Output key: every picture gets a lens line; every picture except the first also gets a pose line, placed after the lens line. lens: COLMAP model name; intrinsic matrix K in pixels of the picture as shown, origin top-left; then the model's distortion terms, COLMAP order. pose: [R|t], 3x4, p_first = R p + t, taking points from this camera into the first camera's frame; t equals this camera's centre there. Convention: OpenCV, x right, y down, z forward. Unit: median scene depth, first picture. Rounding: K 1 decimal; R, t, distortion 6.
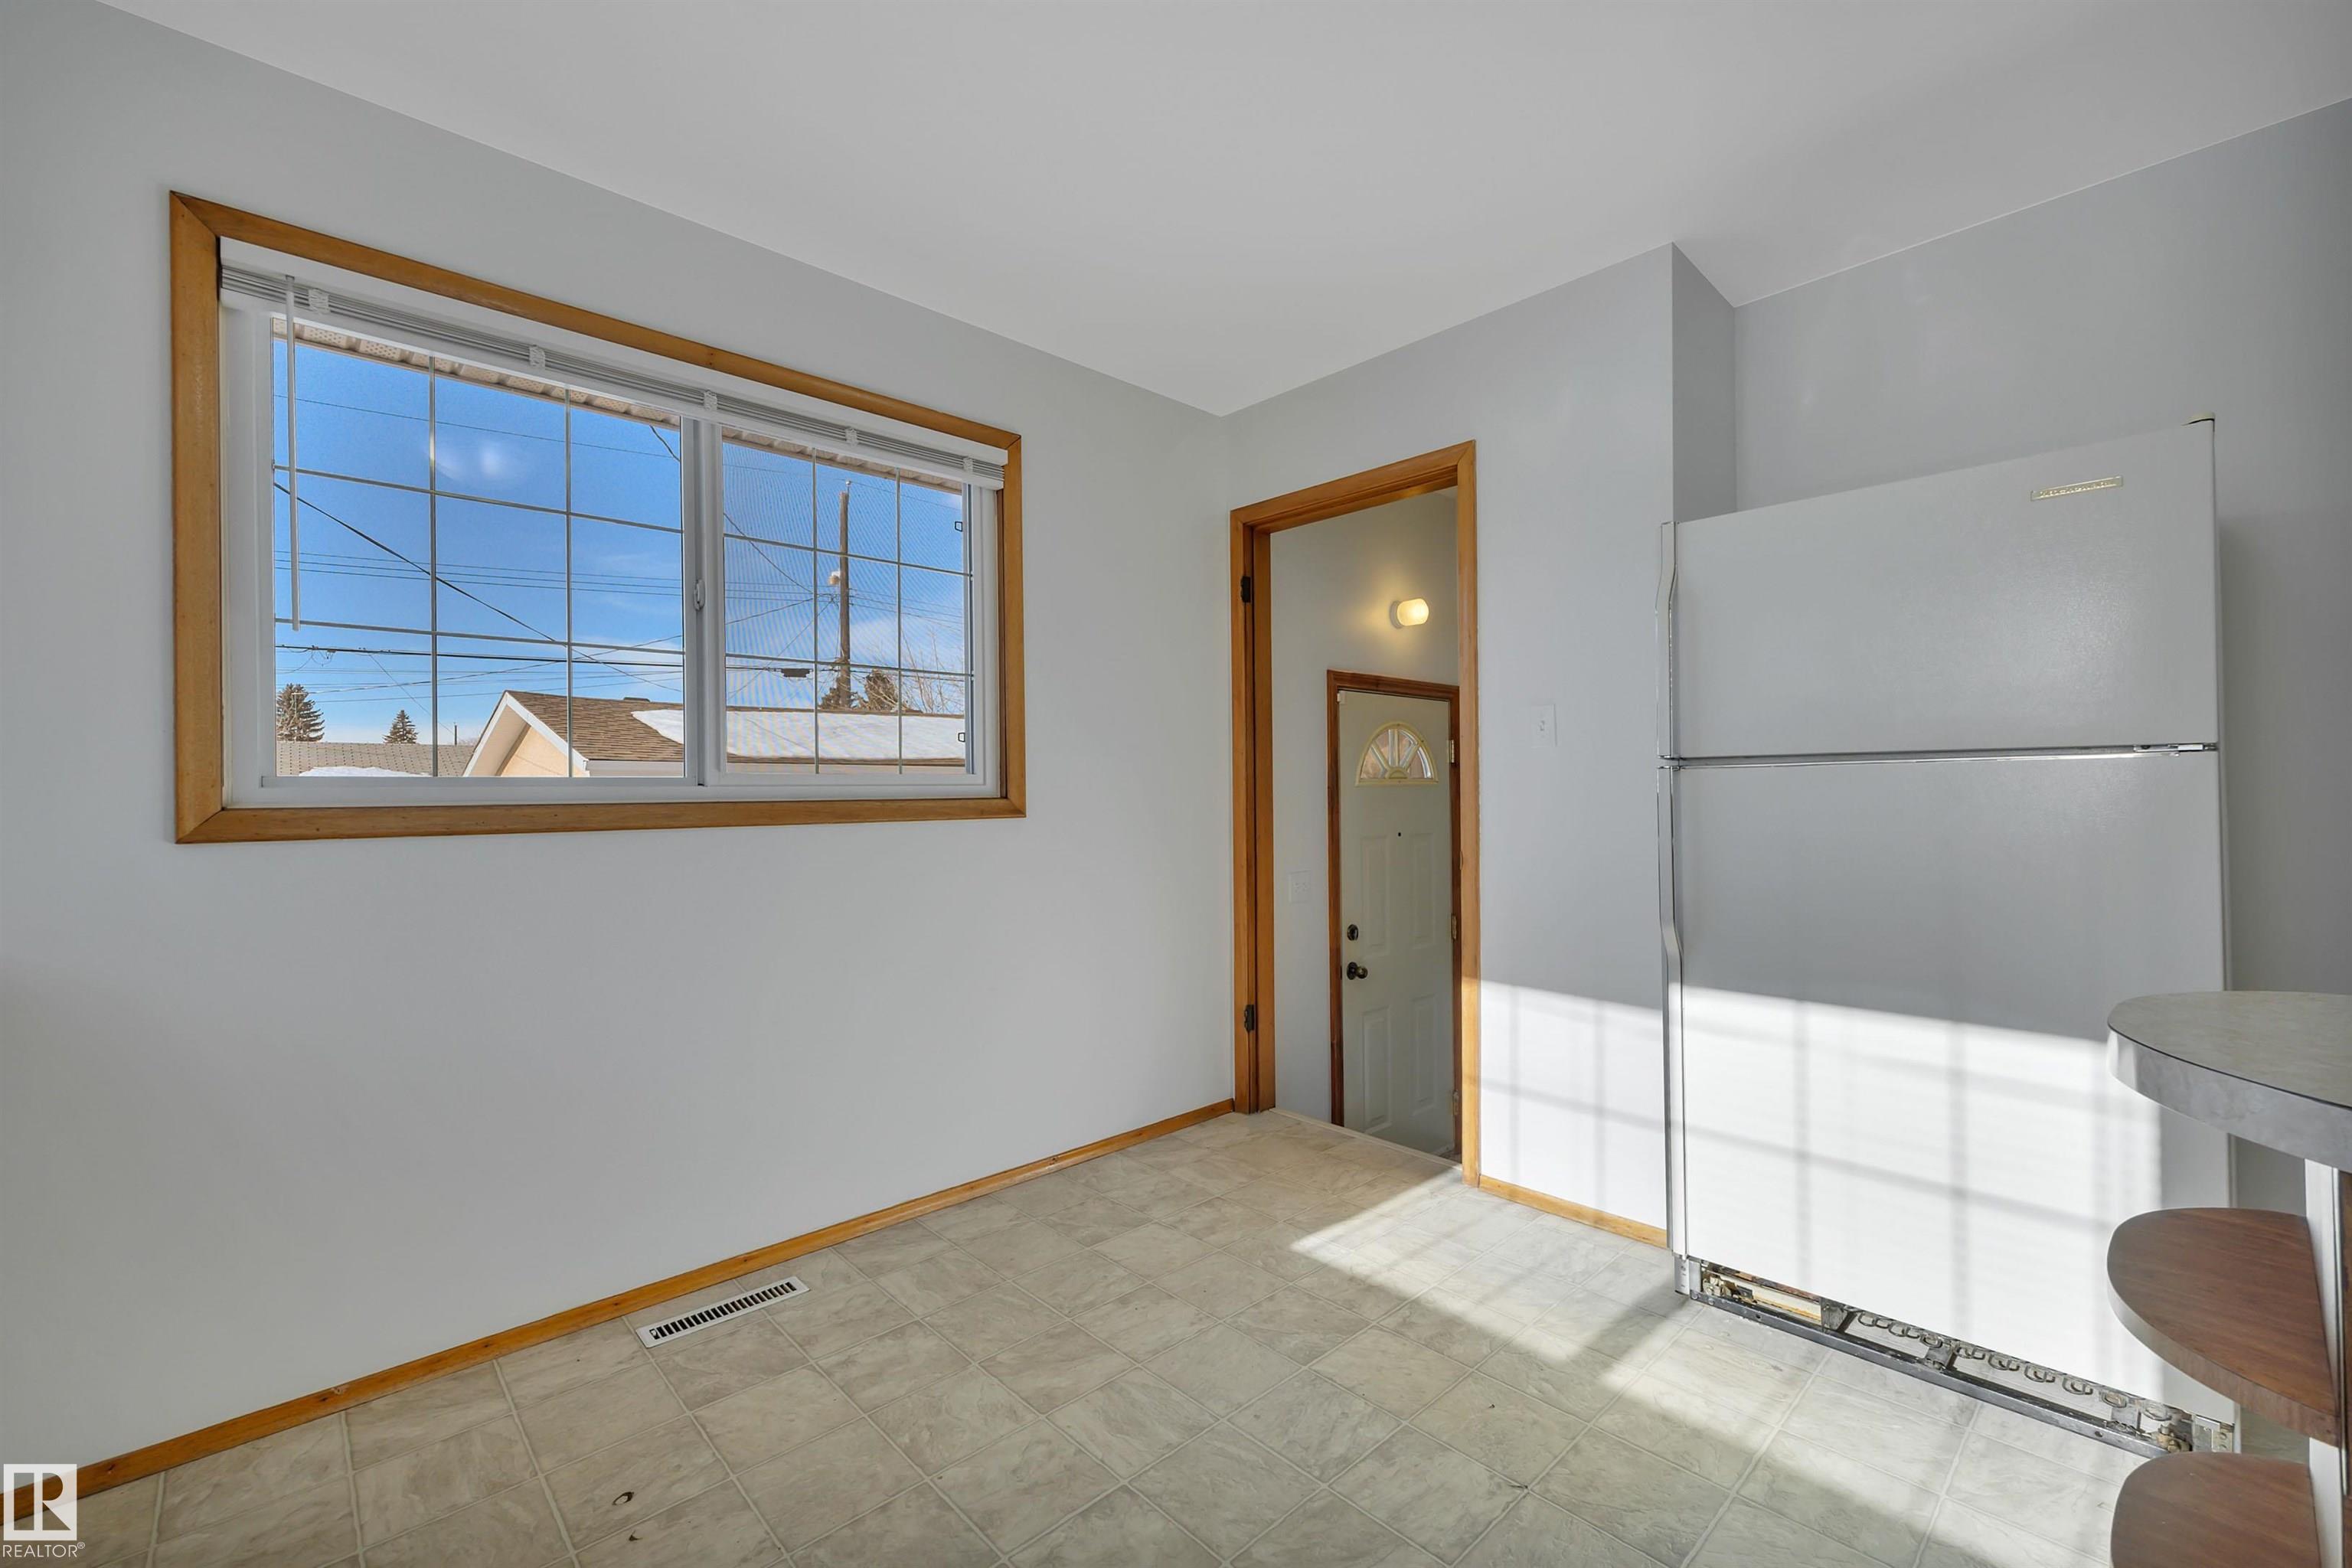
lens RADIAL K [[979.7, 0, 1172.4], [0, 979.7, 787.4], [0, 0, 1]] dist [0.016390, -0.000330]
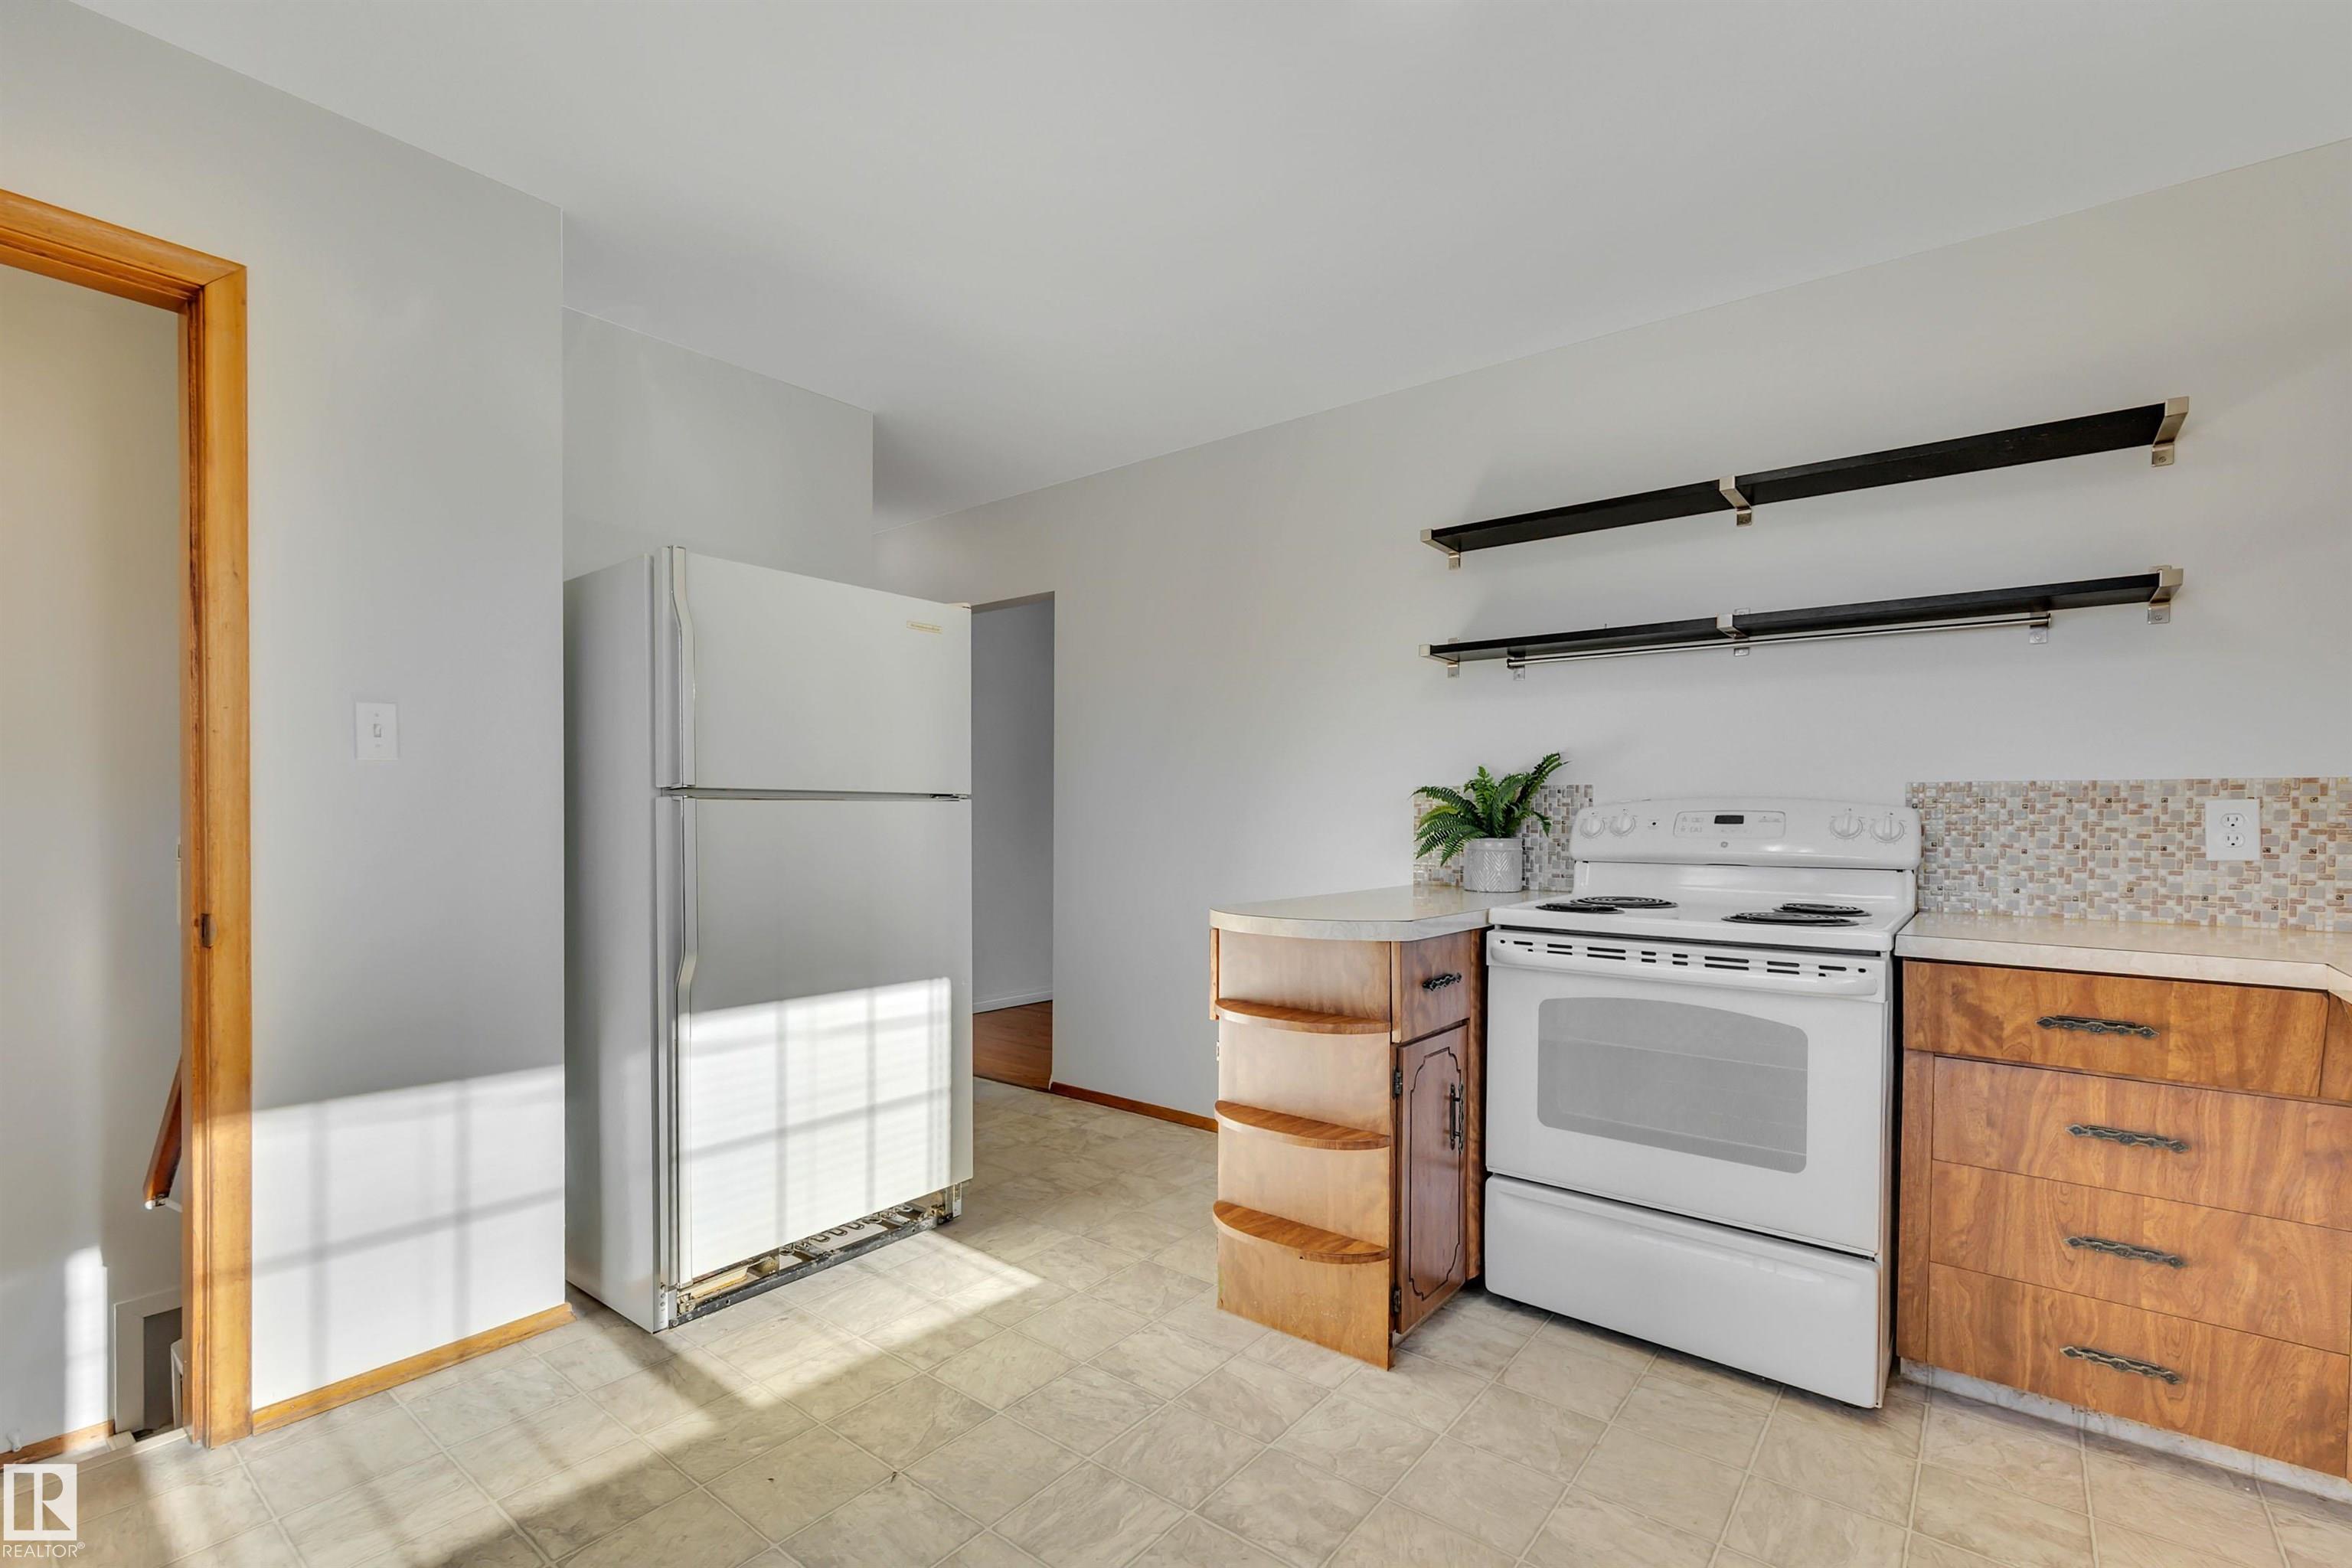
lens RADIAL K [[998.7, 0, 1229.2], [0, 998.7, 836.3], [0, 0, 1]] dist [0.001299, 0.000194]
pose [[-0.159064, -0.007273, 0.987242, -0.625250], [-0.003934, 0.999970, 0.006733, 0.011770], [-0.987260, -0.002812, -0.159088, 0.677043]]
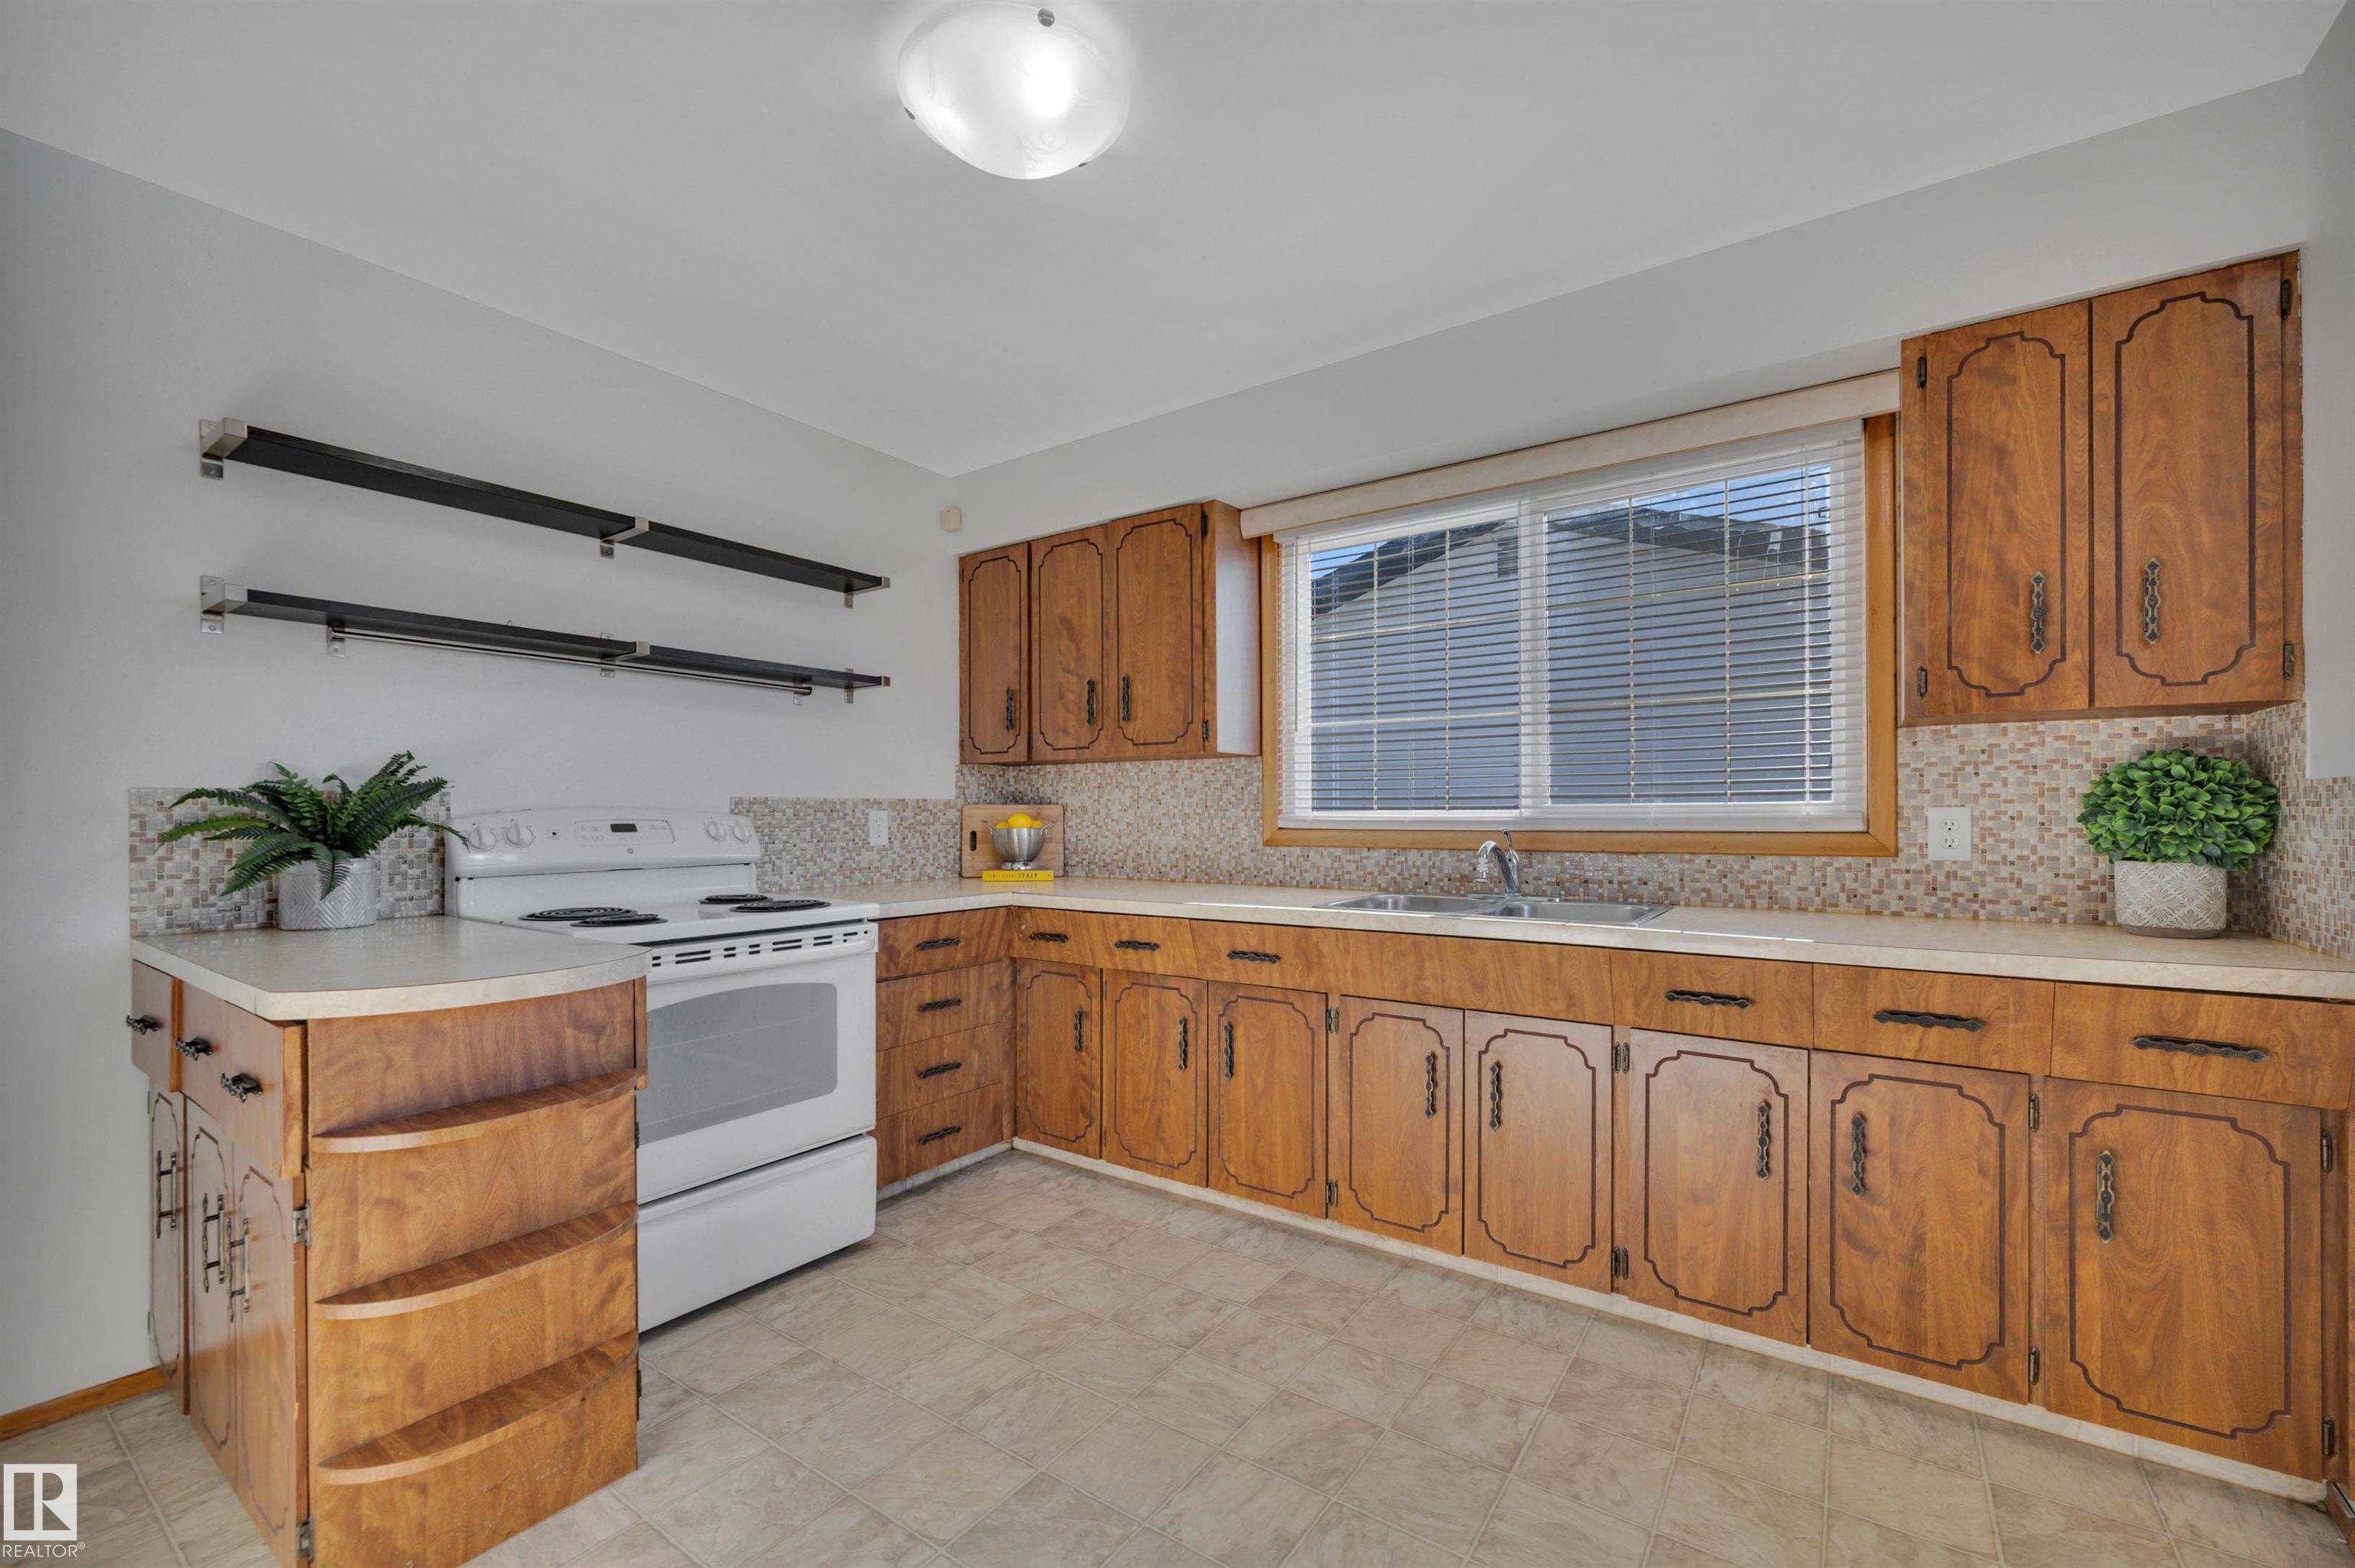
lens RADIAL K [[980.8, 0, 1192.3], [0, 980.8, 795.6], [0, 0, 1]] dist [0.016390, -0.000330]
pose [[-0.978543, 0.008444, -0.205868, -0.036212], [0.011026, 0.999874, -0.011398, -0.019735], [0.205746, -0.013423, -0.978513, 1.258969]]
